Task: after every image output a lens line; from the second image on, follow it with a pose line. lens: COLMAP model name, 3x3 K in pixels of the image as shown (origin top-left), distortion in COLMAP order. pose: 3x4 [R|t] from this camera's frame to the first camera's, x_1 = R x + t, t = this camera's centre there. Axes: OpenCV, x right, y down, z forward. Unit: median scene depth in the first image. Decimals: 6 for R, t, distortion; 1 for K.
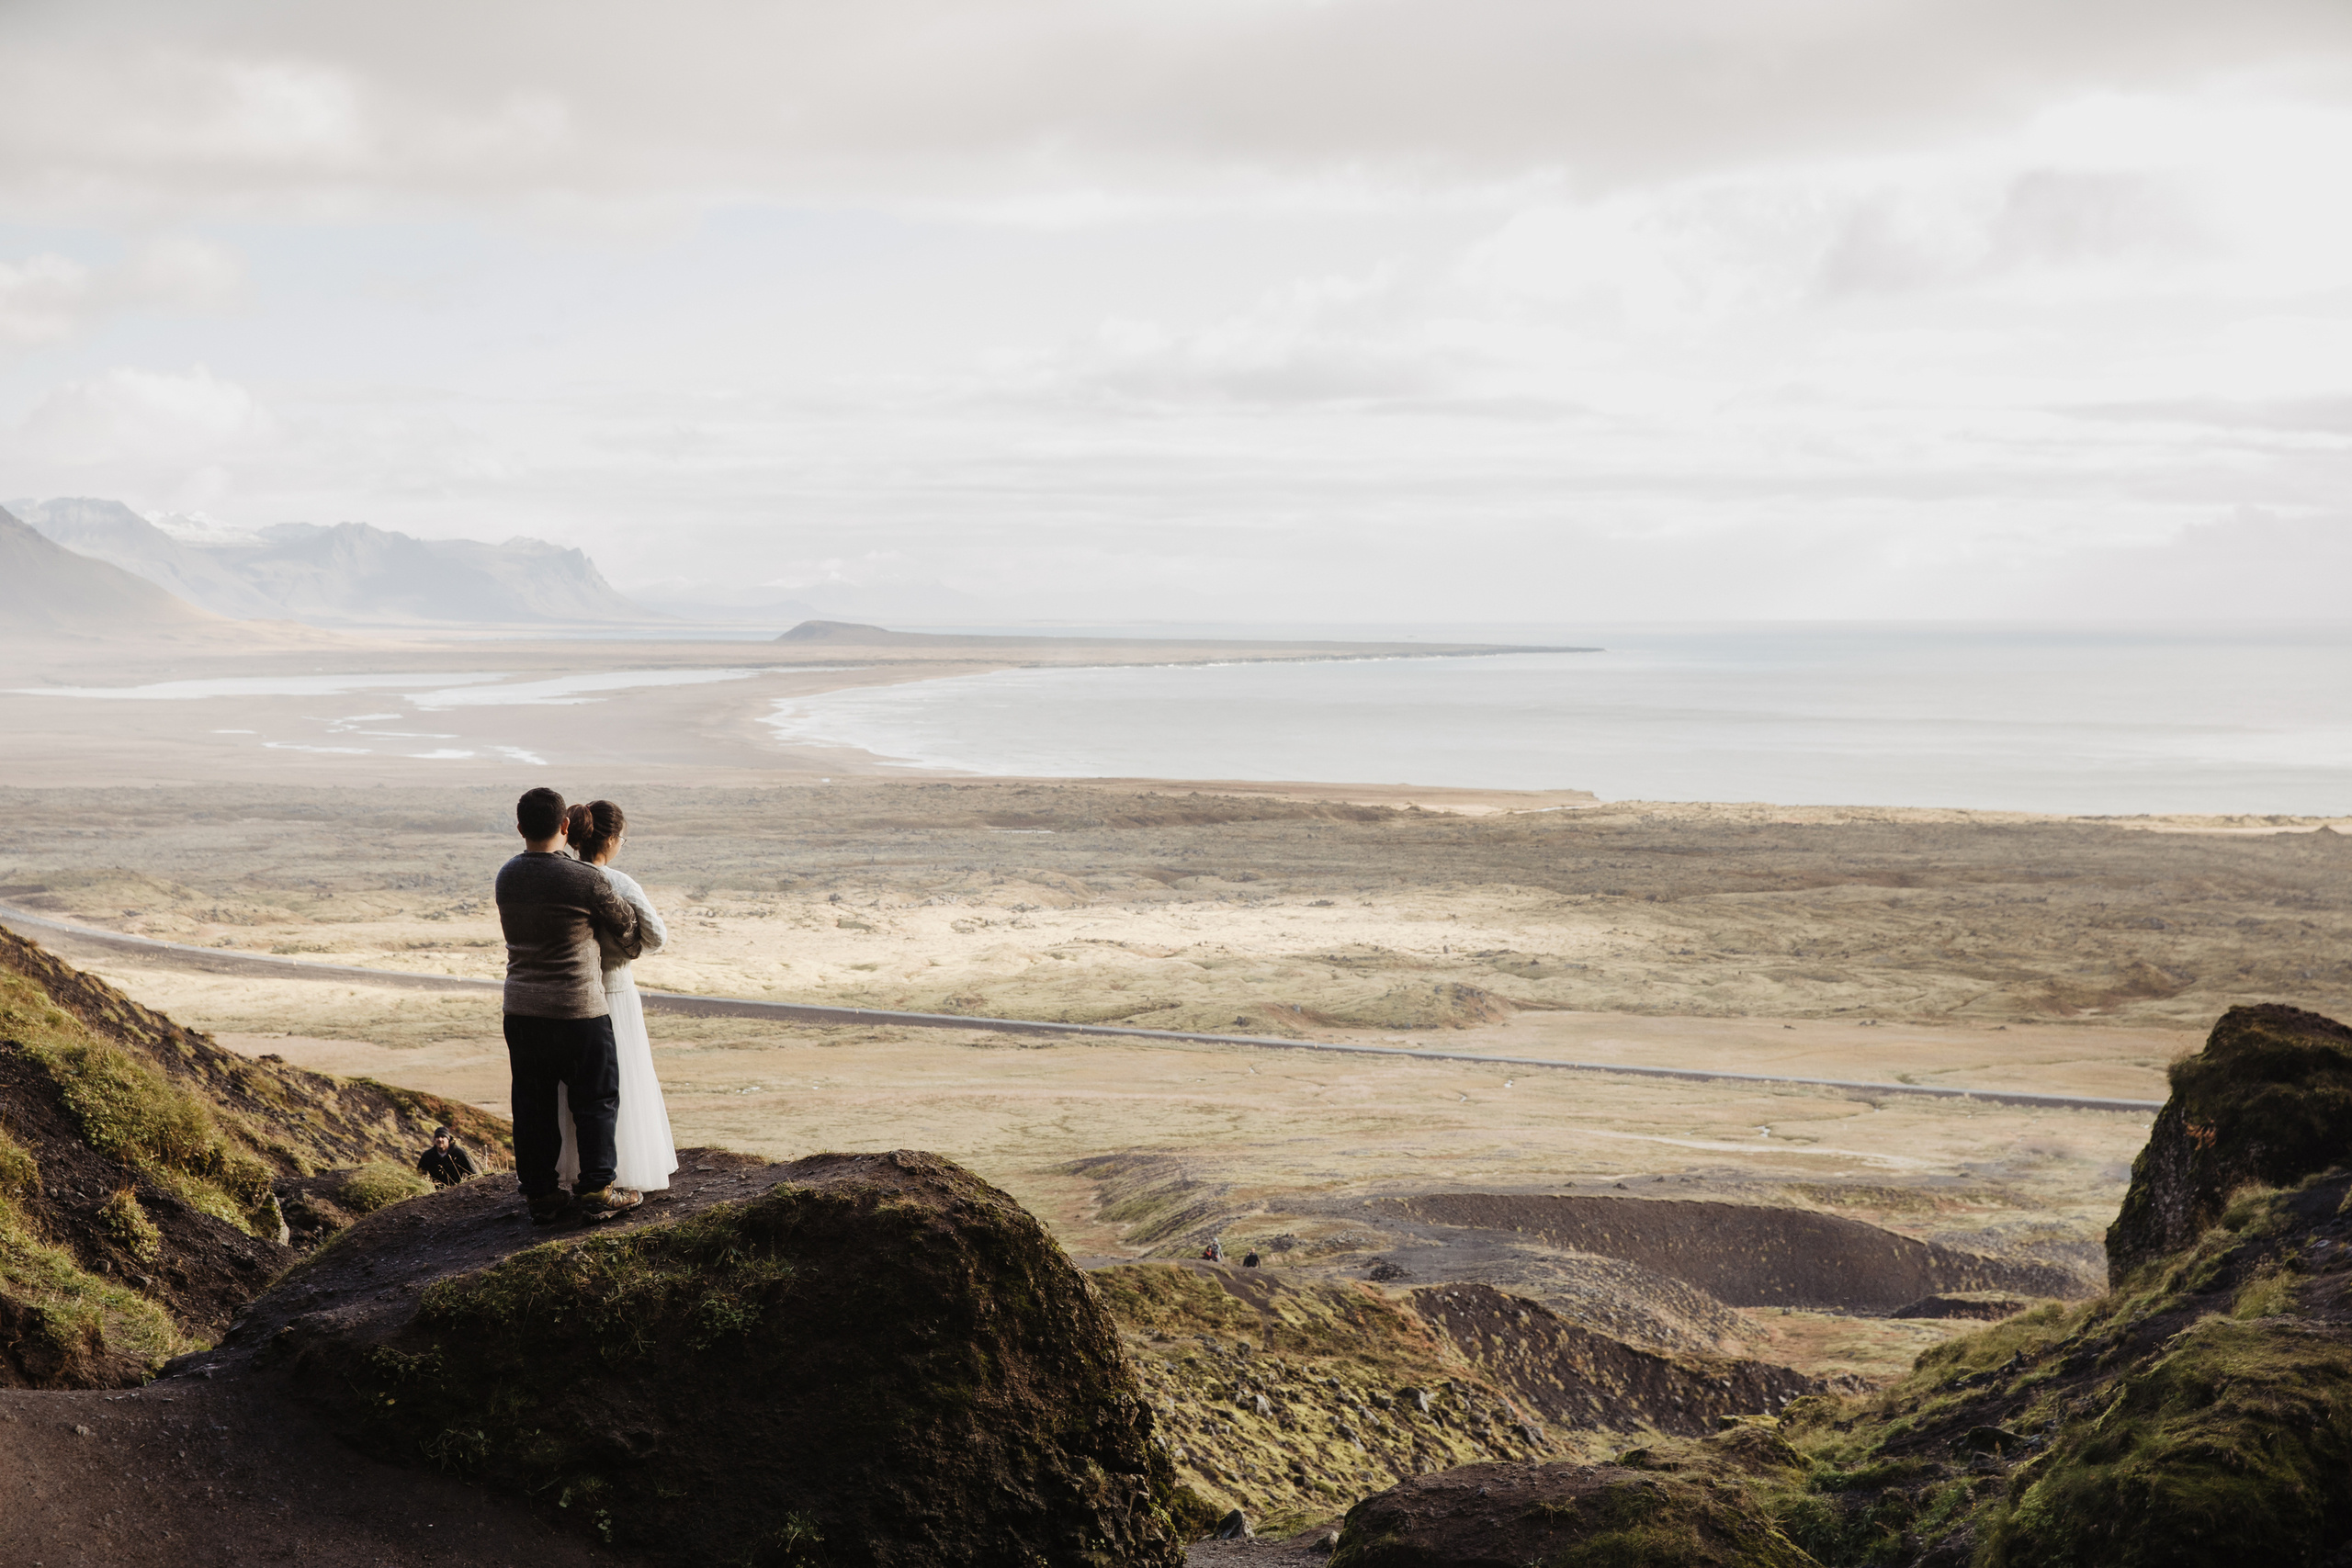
lens RADIAL K [[3652.2, 0, 1176.0], [0, 3652.2, 784.0], [0, 0, 1]] dist [0.149124, -0.006805]
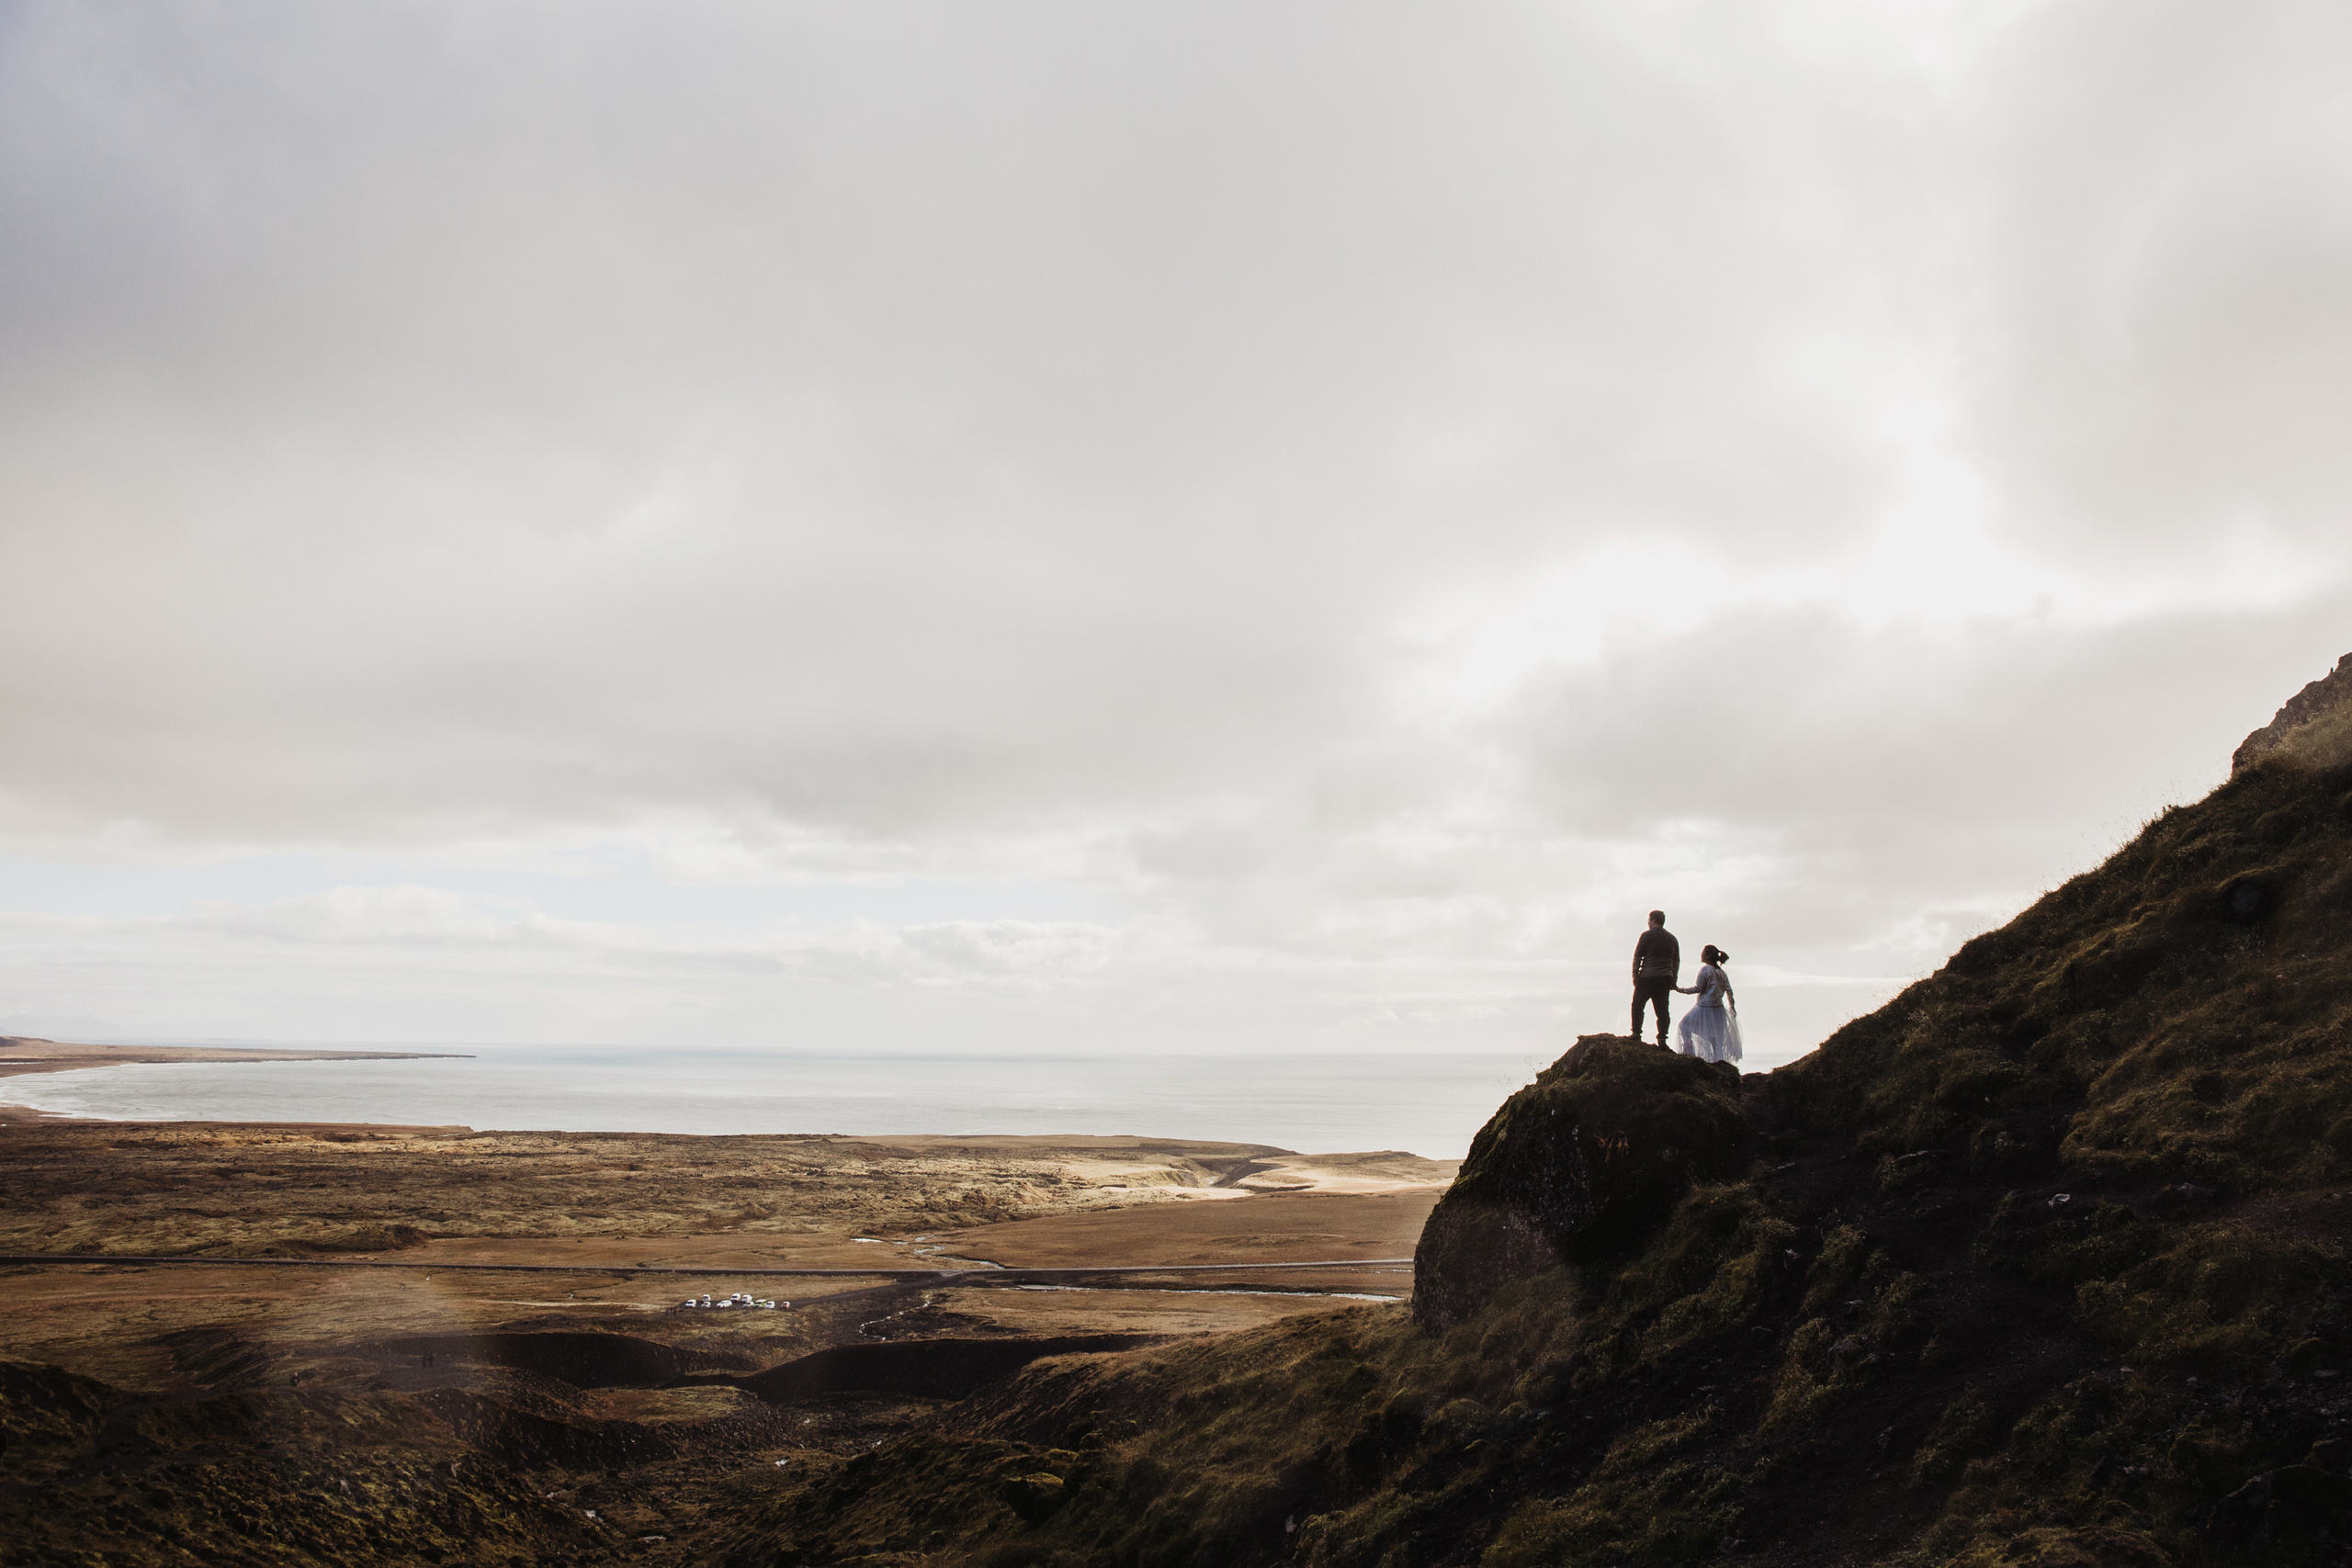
lens RADIAL K [[1614.8, 0, 1176.0], [0, 1614.8, 784.0], [0, 0, 1]] dist [-0.115162, 0.093584]
pose [[0.858173, 0.090592, 0.505304, -0.010958], [0.020239, 0.977570, -0.209635, 0.013369], [-0.512962, 0.190130, 0.837091, 0.102133]]
